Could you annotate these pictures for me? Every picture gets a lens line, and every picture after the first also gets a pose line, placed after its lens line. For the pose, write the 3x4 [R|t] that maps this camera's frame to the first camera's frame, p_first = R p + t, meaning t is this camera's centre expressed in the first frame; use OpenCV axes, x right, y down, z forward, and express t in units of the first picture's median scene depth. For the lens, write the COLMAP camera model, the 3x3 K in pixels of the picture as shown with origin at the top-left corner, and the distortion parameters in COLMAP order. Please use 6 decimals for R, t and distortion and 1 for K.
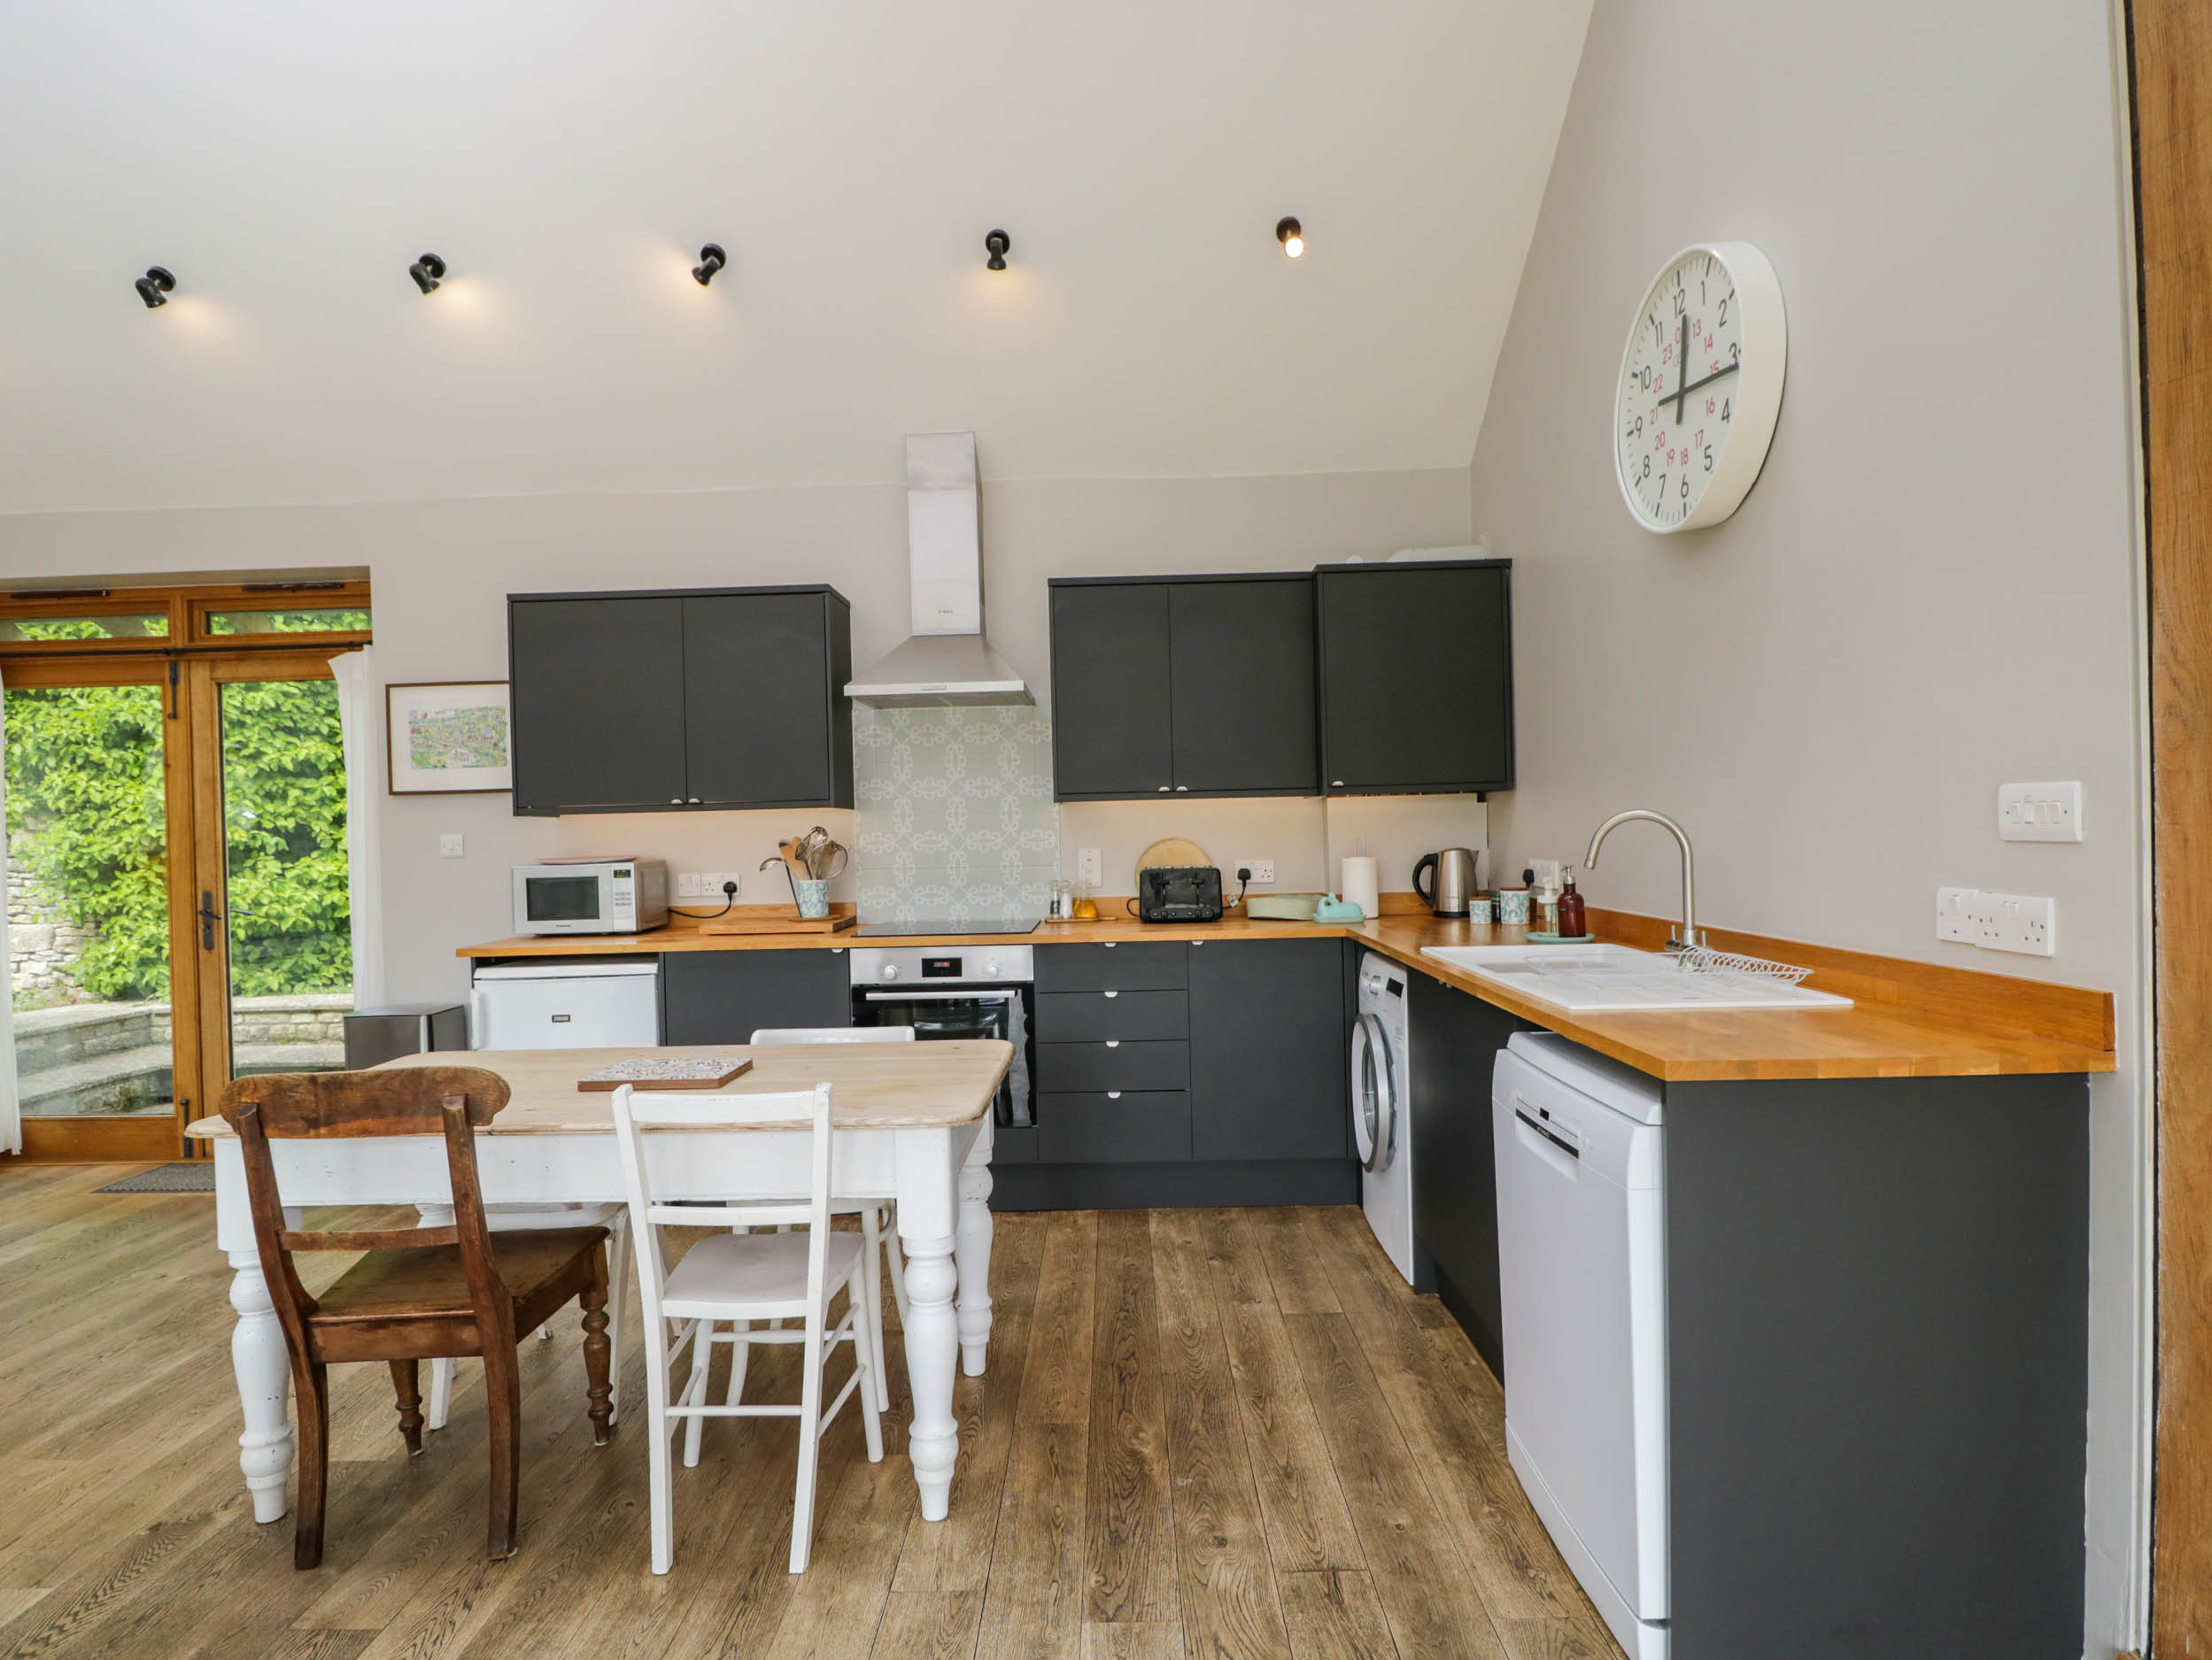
lens RADIAL K [[1152.6, 0, 1104.6], [0, 1152.6, 837.9], [0, 0, 1]] dist [-0.001255, -0.011570]
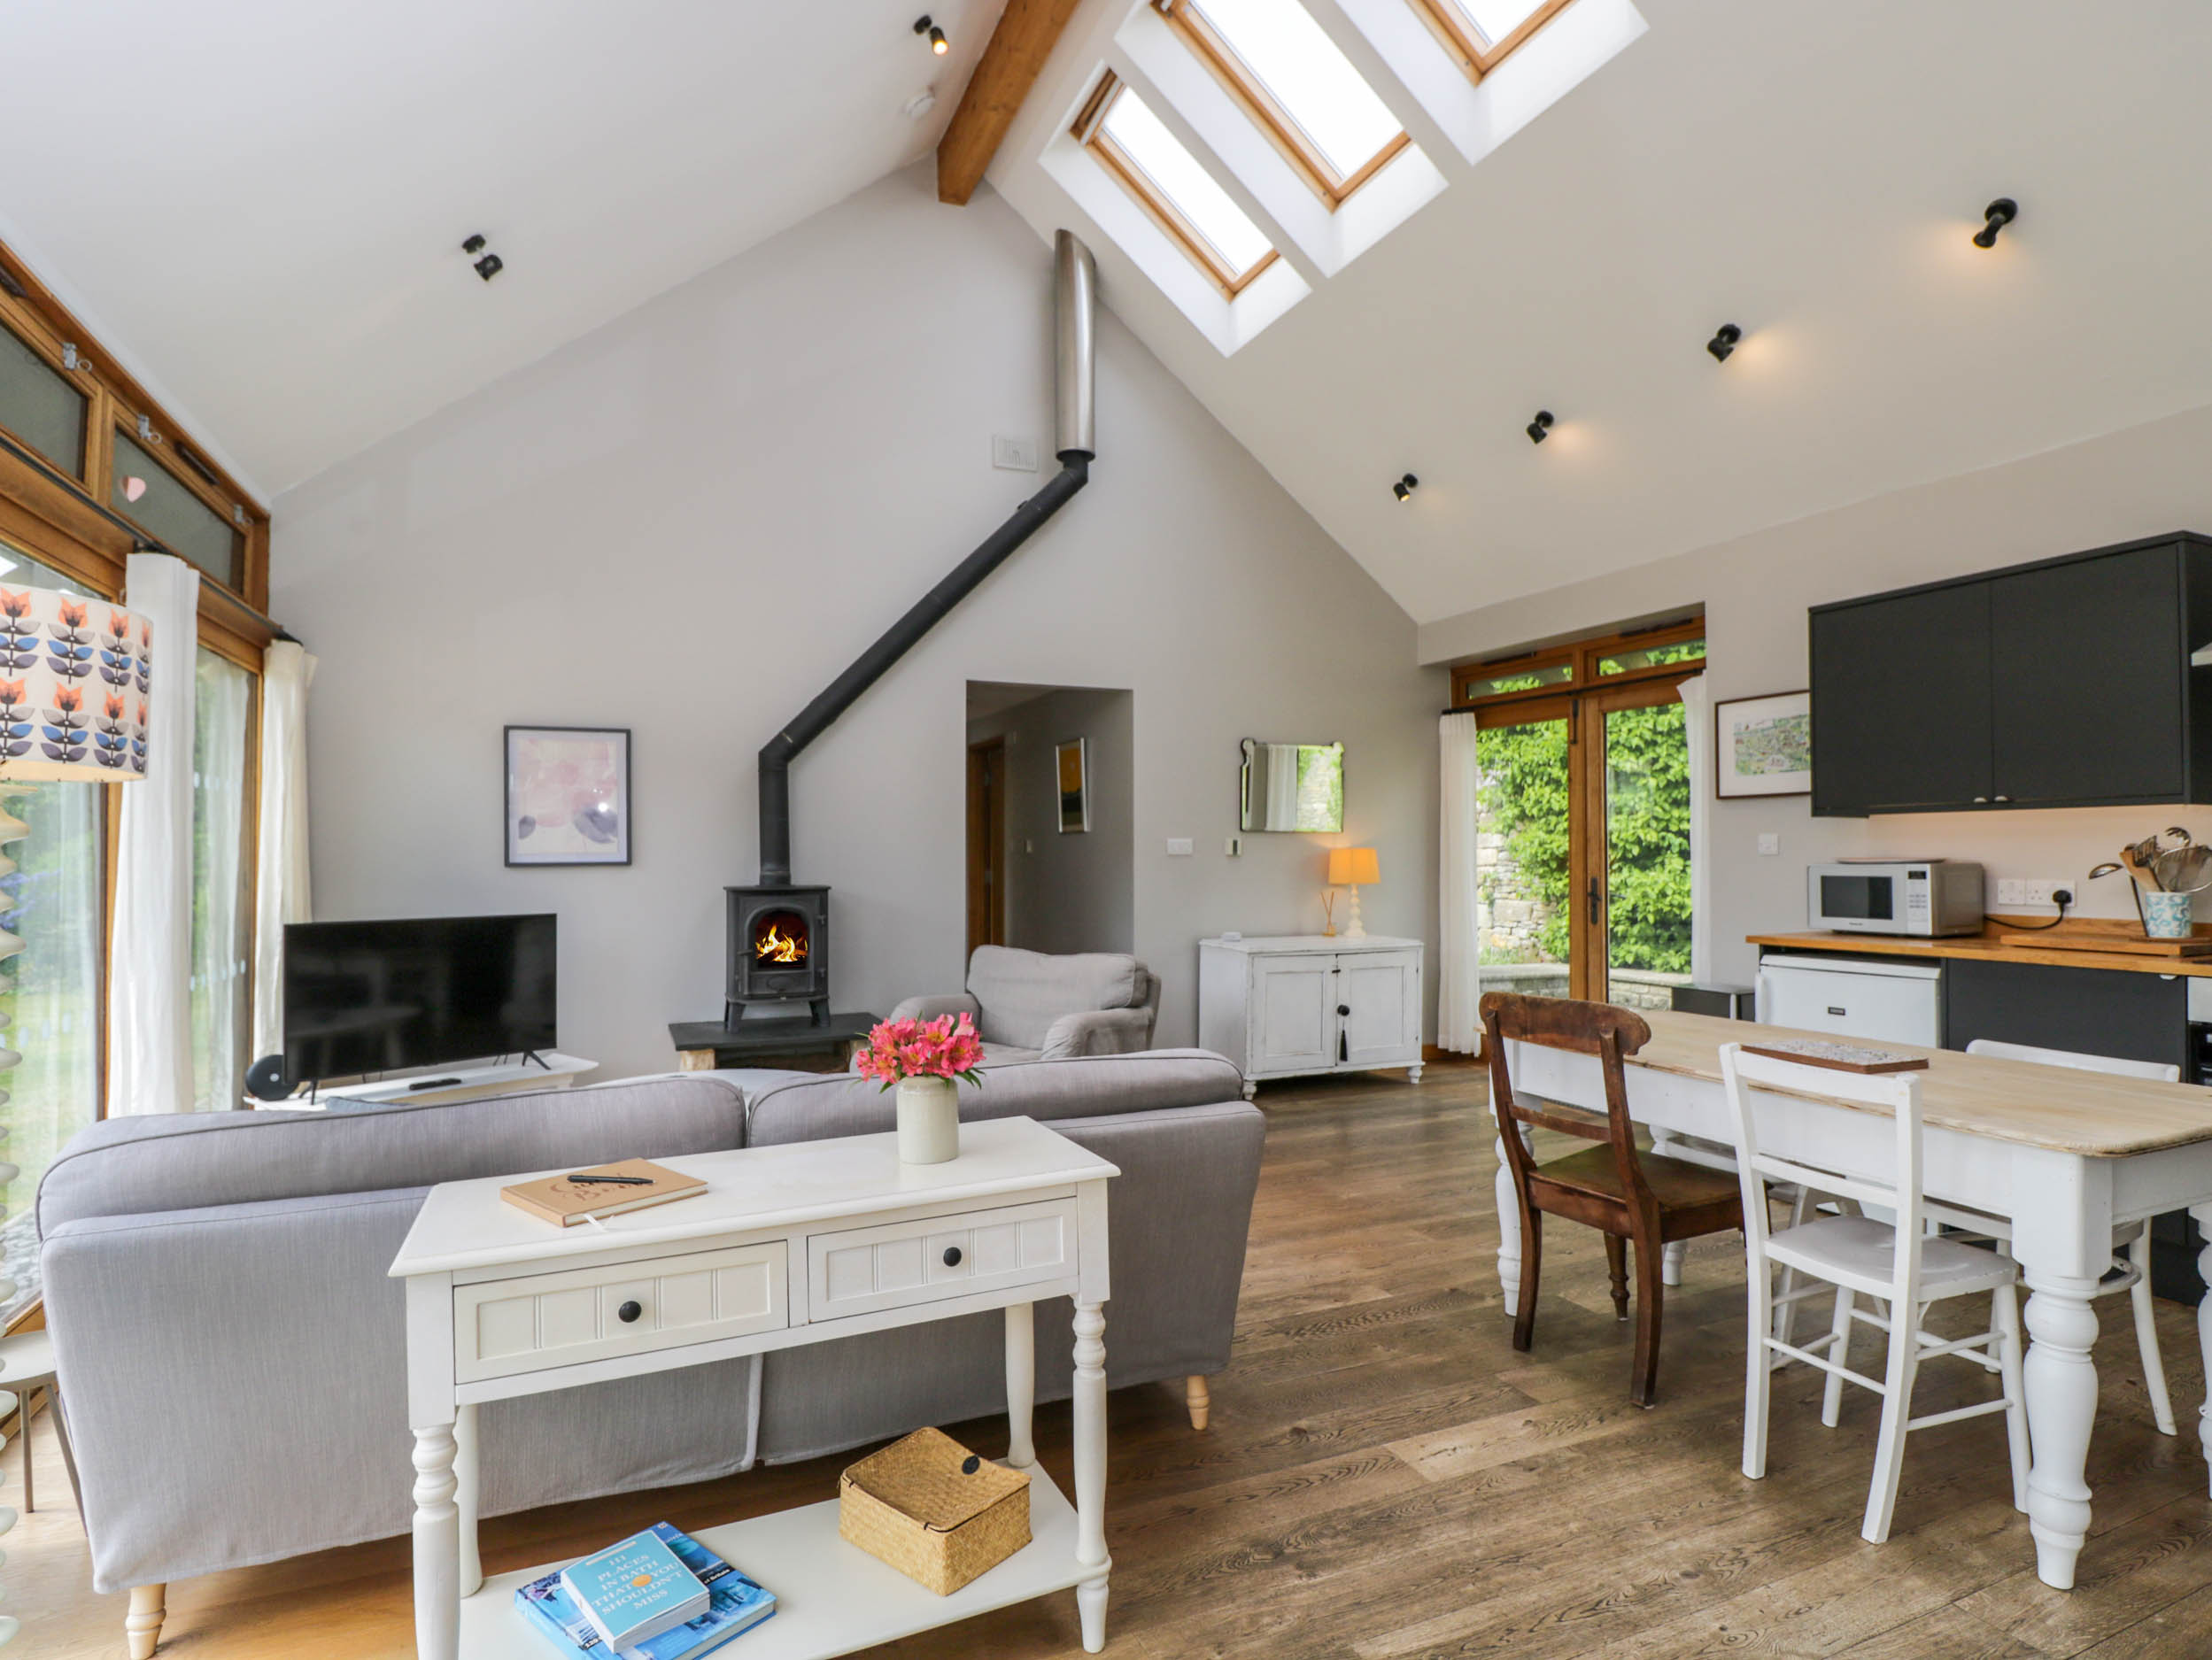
lens RADIAL K [[1152.6, 0, 1104.6], [0, 1152.6, 837.9], [0, 0, 1]] dist [-0.001255, -0.011570]
pose [[0.416209, 0.010180, -0.909212, 0.176810], [-0.015409, 0.999873, 0.004142, 0.006140], [0.909138, 0.012286, 0.416313, -0.029396]]
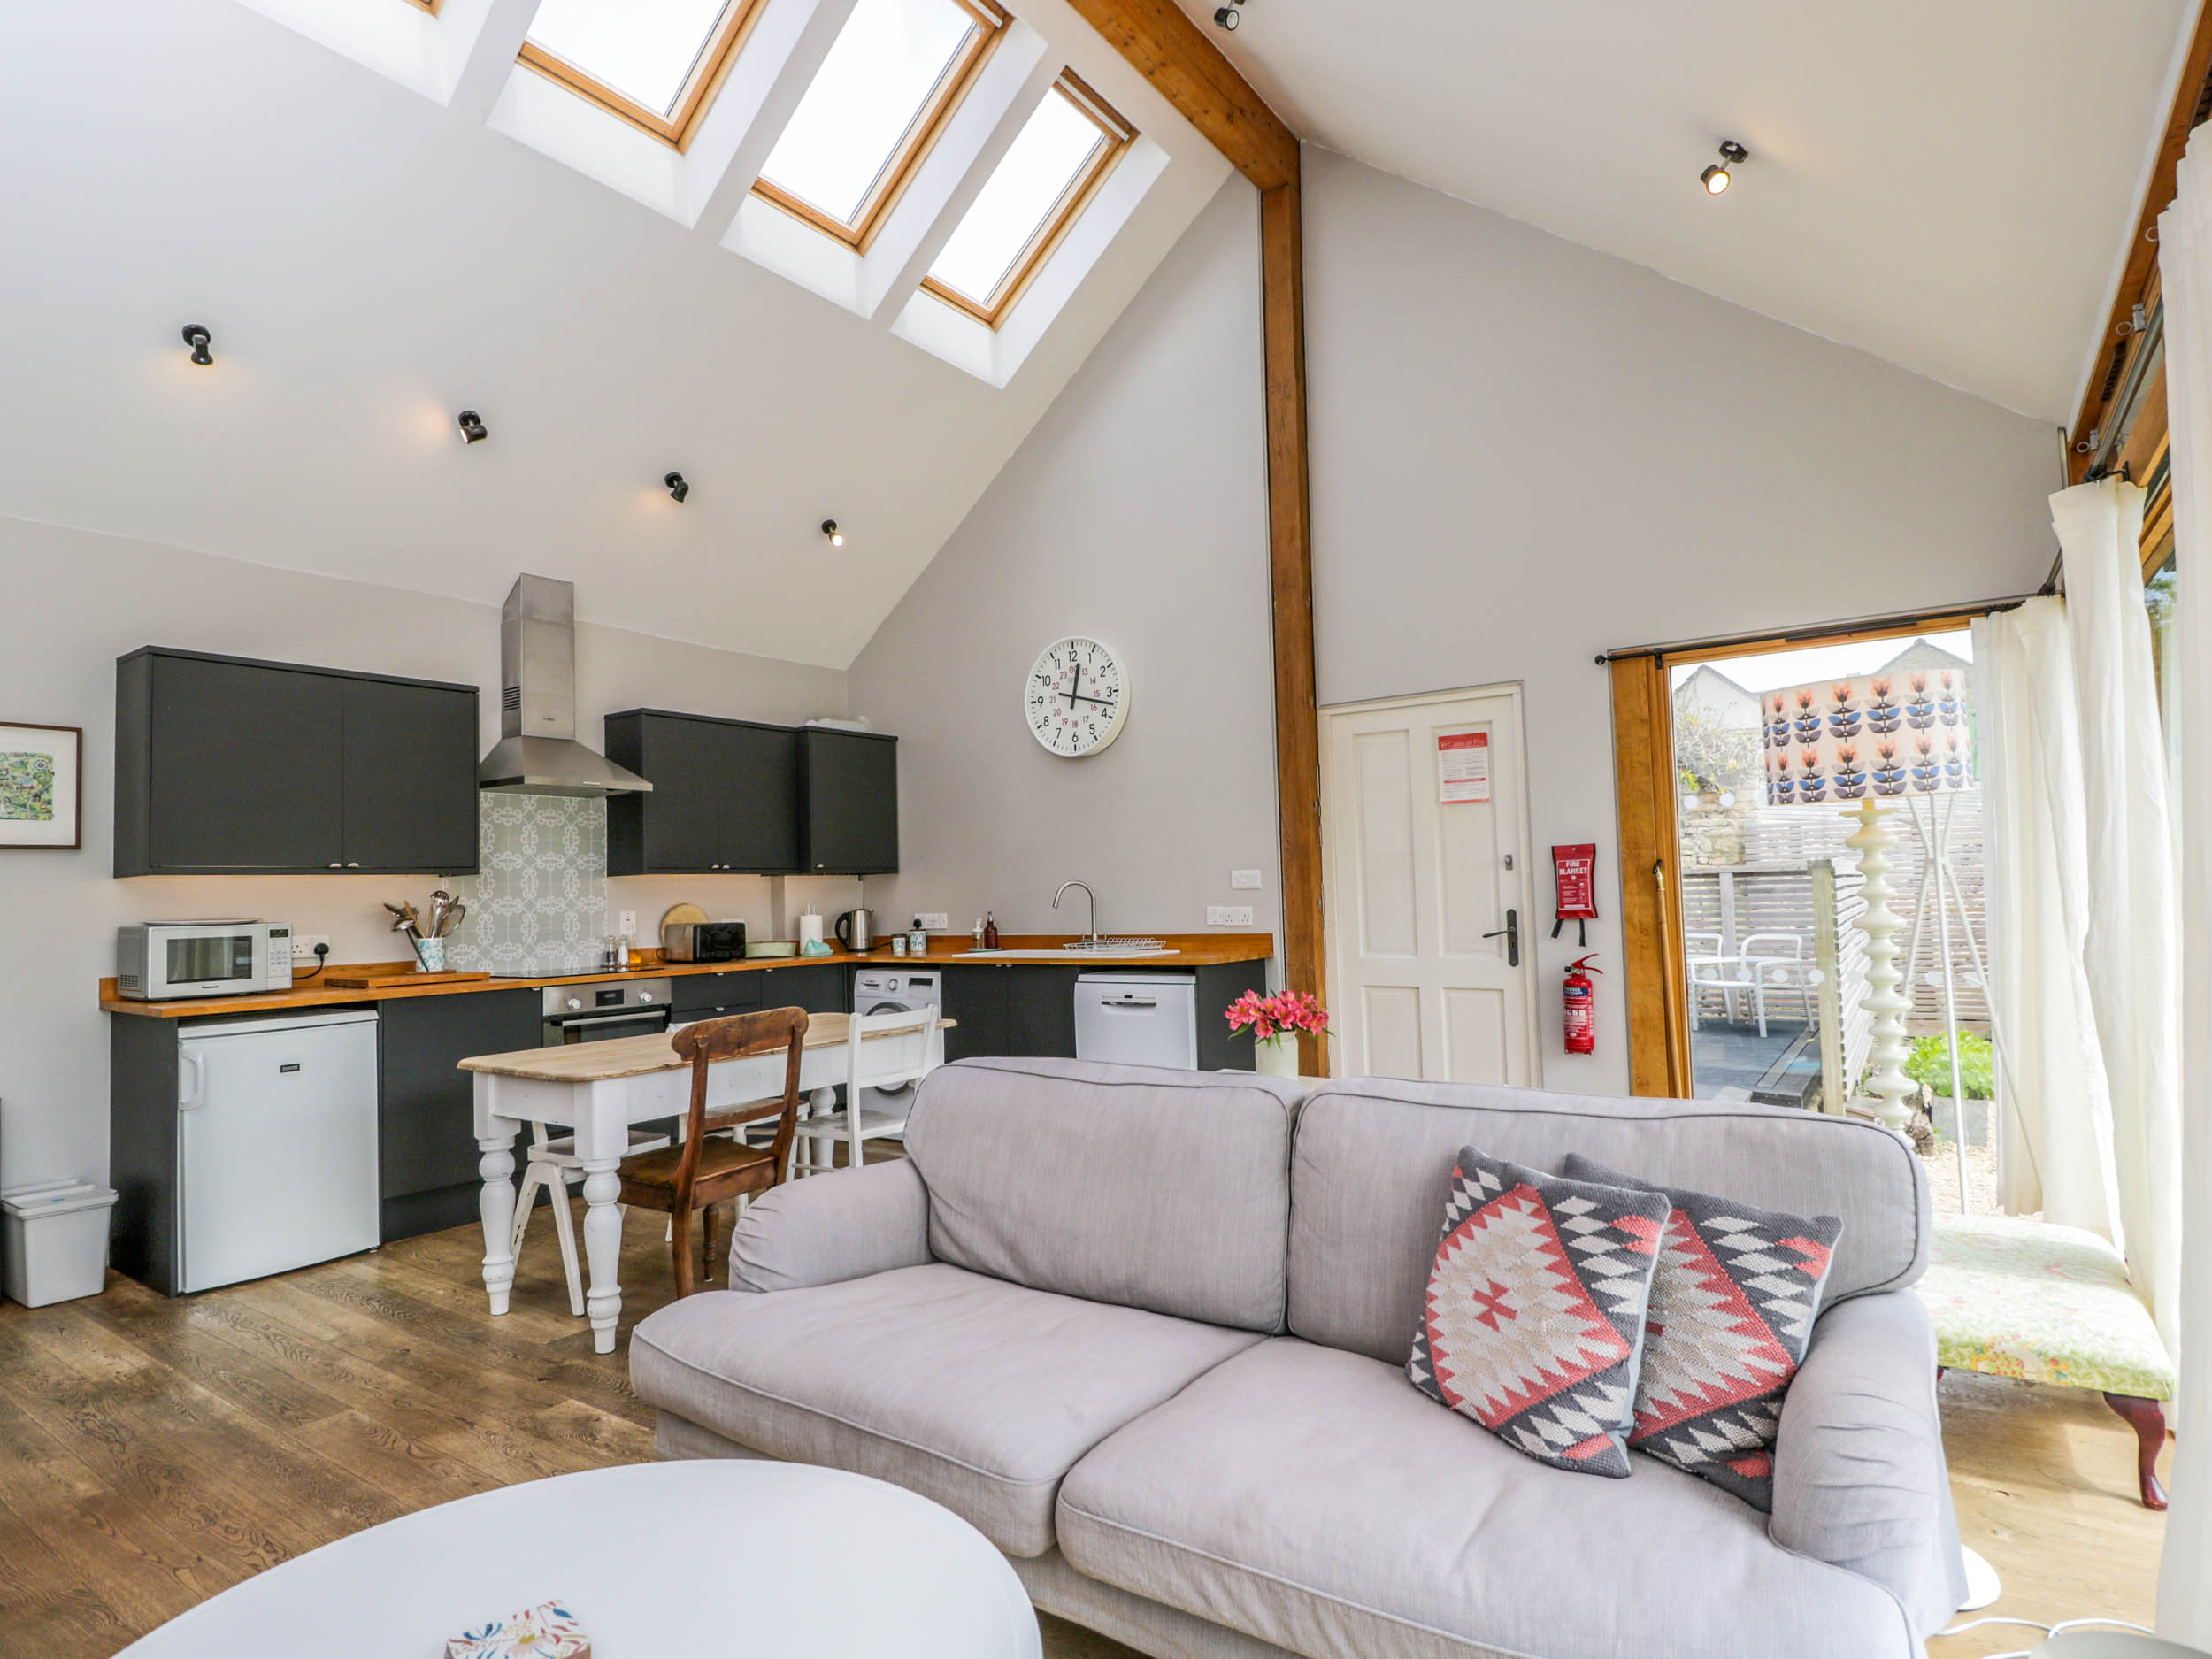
lens RADIAL K [[1152.7, 0, 1104.6], [0, 1152.7, 837.4], [0, 0, 1]] dist [-0.001255, -0.011570]
pose [[0.566064, 0.050229, 0.822829, -0.846810], [0.022025, 0.996864, -0.076005, 0.039747], [-0.824067, 0.061147, 0.563183, -0.195394]]
